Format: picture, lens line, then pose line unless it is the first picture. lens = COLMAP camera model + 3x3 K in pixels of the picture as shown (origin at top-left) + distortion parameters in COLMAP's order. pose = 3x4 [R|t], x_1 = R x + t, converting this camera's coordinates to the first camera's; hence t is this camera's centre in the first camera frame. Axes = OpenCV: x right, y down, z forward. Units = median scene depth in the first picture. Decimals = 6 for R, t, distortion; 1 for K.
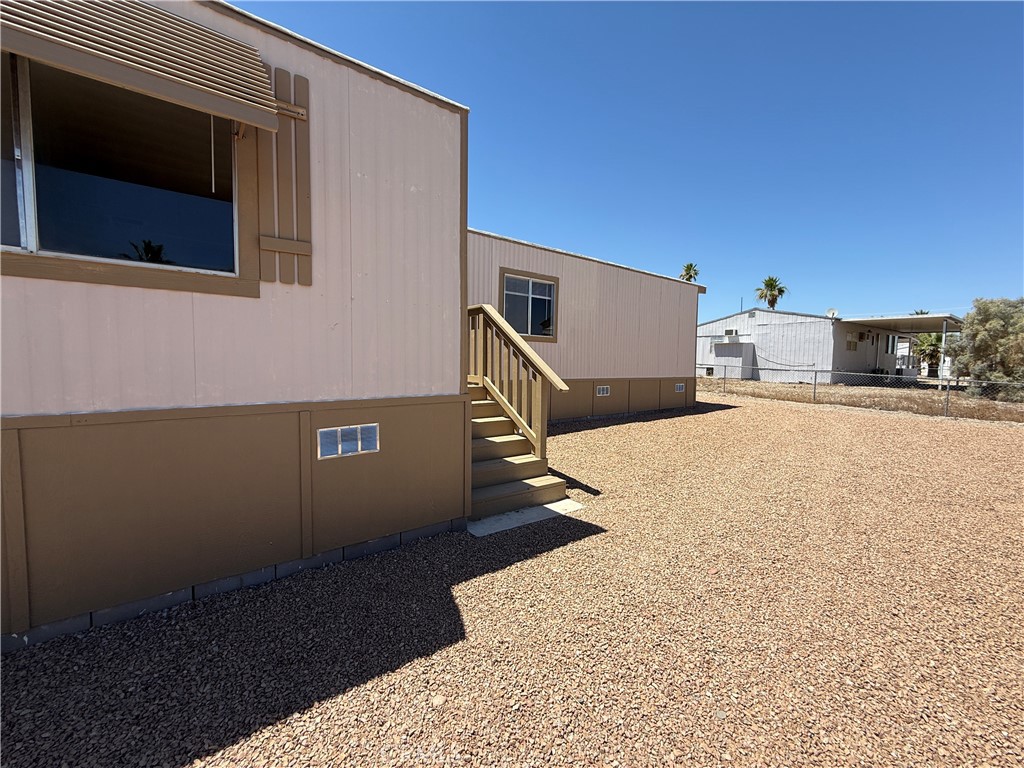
lens RADIAL K [[411.6, 0, 512.0], [0, 411.6, 384.0], [0, 0, 1]] dist [0.001506, -0.000072]
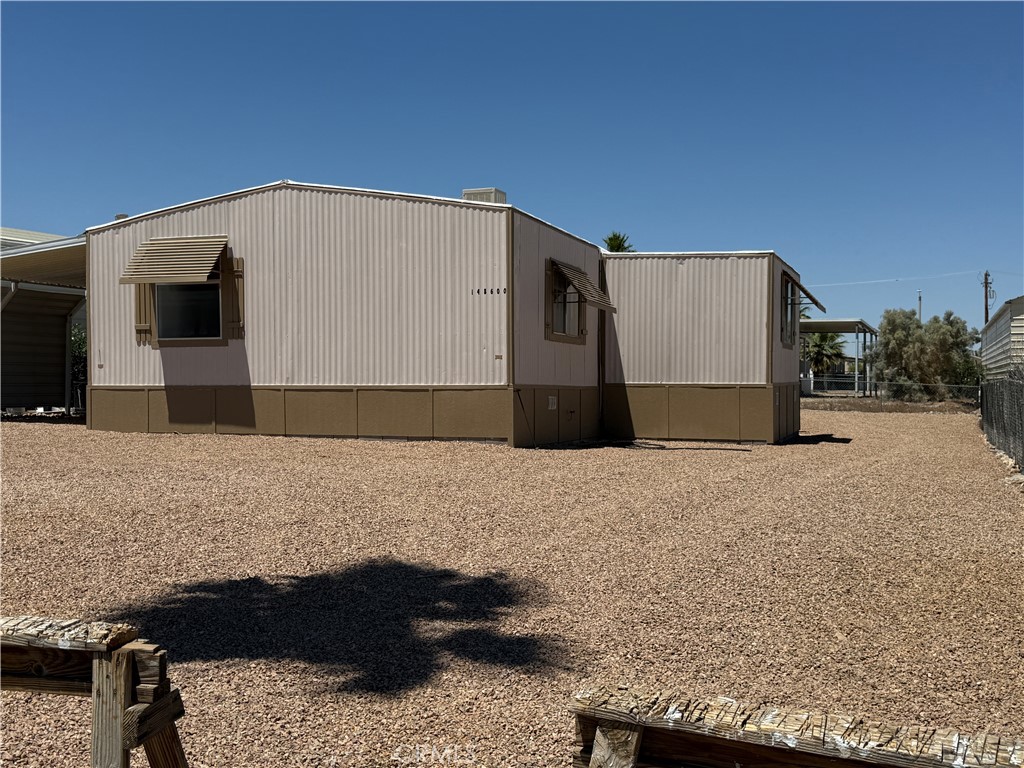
lens RADIAL K [[1142.6, 0, 512.0], [0, 1142.6, 384.0], [0, 0, 1]] dist [0.290326, -0.720924]
pose [[0.830472, -0.017142, 0.556797, -1.166356], [0.043525, 0.998468, -0.034178, 0.042777], [-0.555358, 0.052618, 0.829945, -0.827536]]
